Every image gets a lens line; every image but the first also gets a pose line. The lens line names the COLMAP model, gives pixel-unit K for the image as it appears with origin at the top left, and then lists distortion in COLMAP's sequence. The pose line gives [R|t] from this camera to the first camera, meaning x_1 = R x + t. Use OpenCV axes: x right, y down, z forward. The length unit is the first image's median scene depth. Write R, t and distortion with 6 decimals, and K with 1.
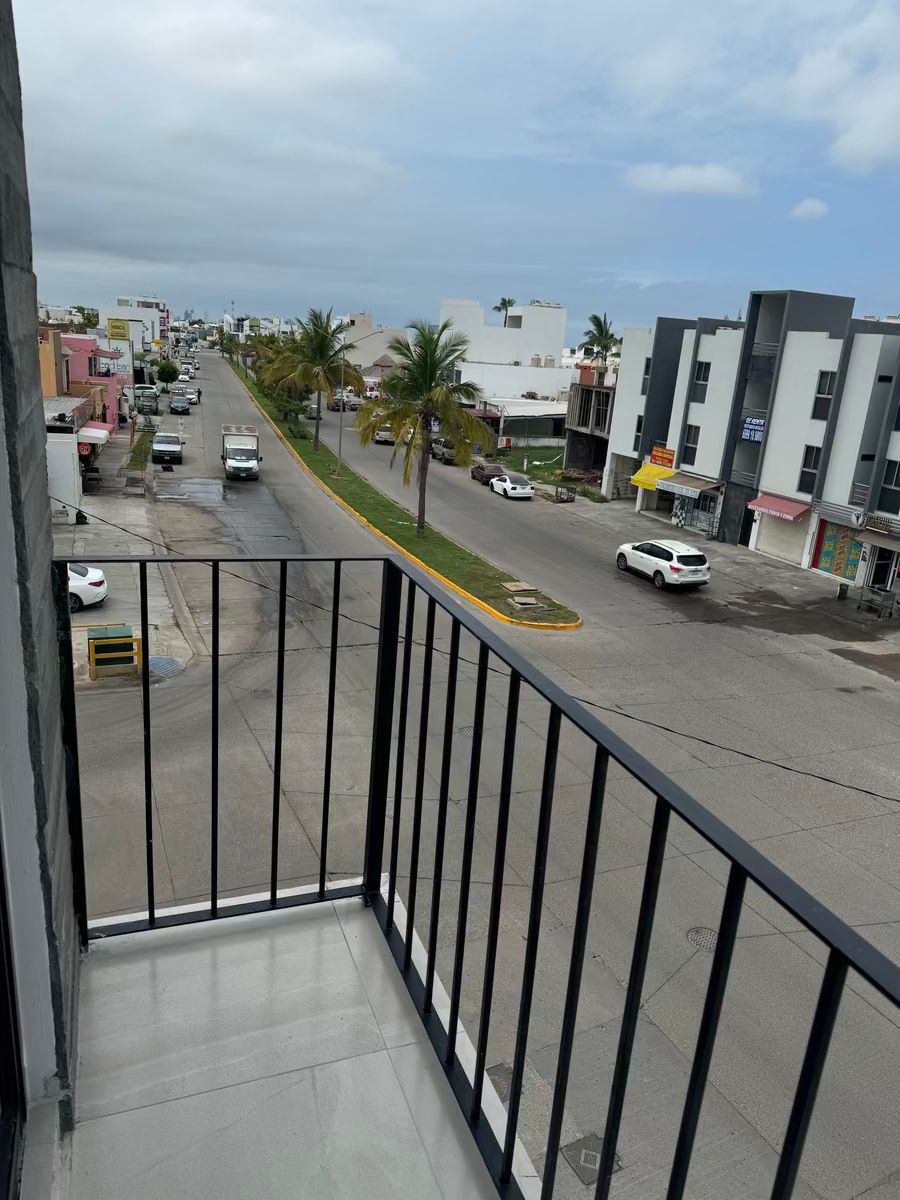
lens RADIAL K [[848.6, 0, 448.8], [0, 848.6, 595.1], [0, 0, 1]] dist [0.037938, -0.045249]
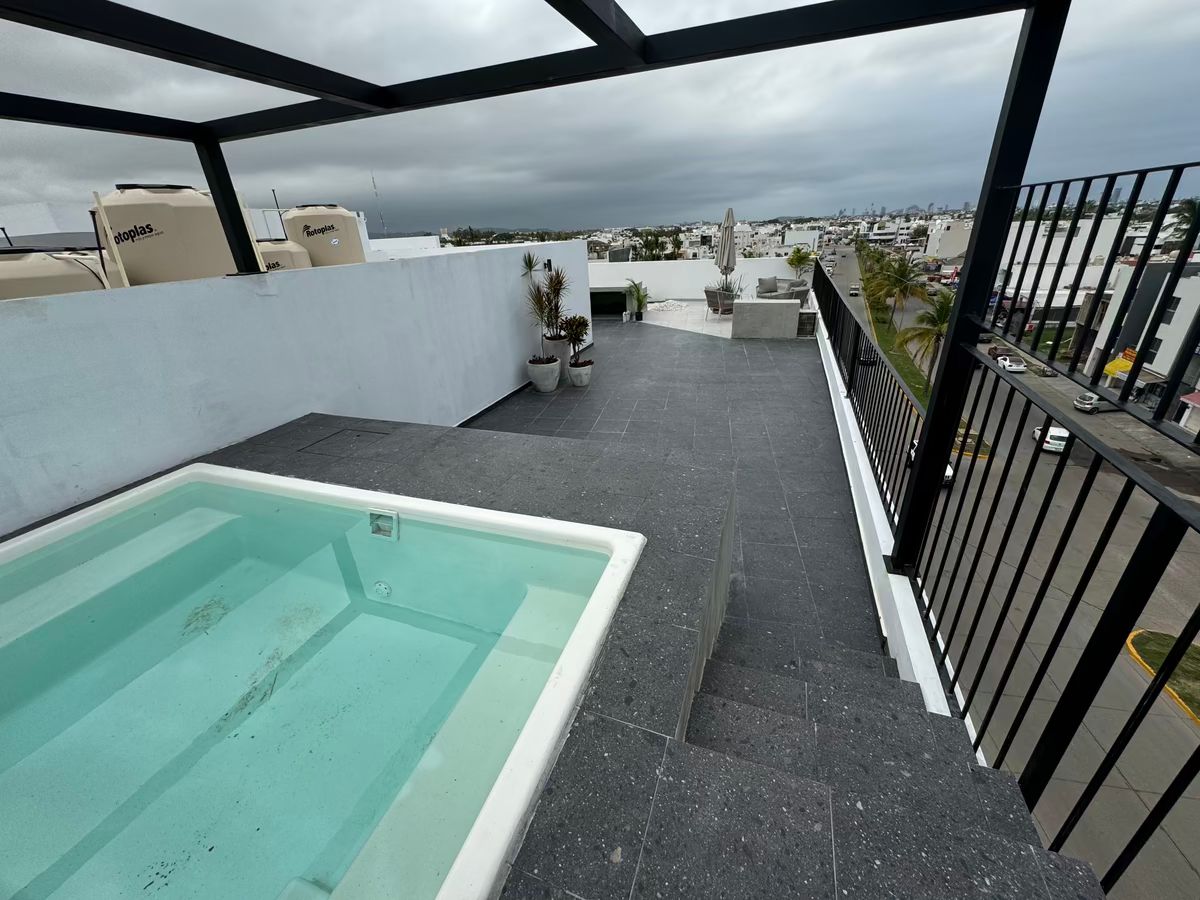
lens RADIAL K [[480.1, 0, 600.7], [0, 480.1, 446.7], [0, 0, 1]] dist [-0.004847, 0.001534]
pose [[0.752530, 0.169628, -0.636338, 0.120720], [-0.086118, 0.983308, 0.160278, -0.063026], [0.652903, -0.065814, 0.754576, -0.325913]]
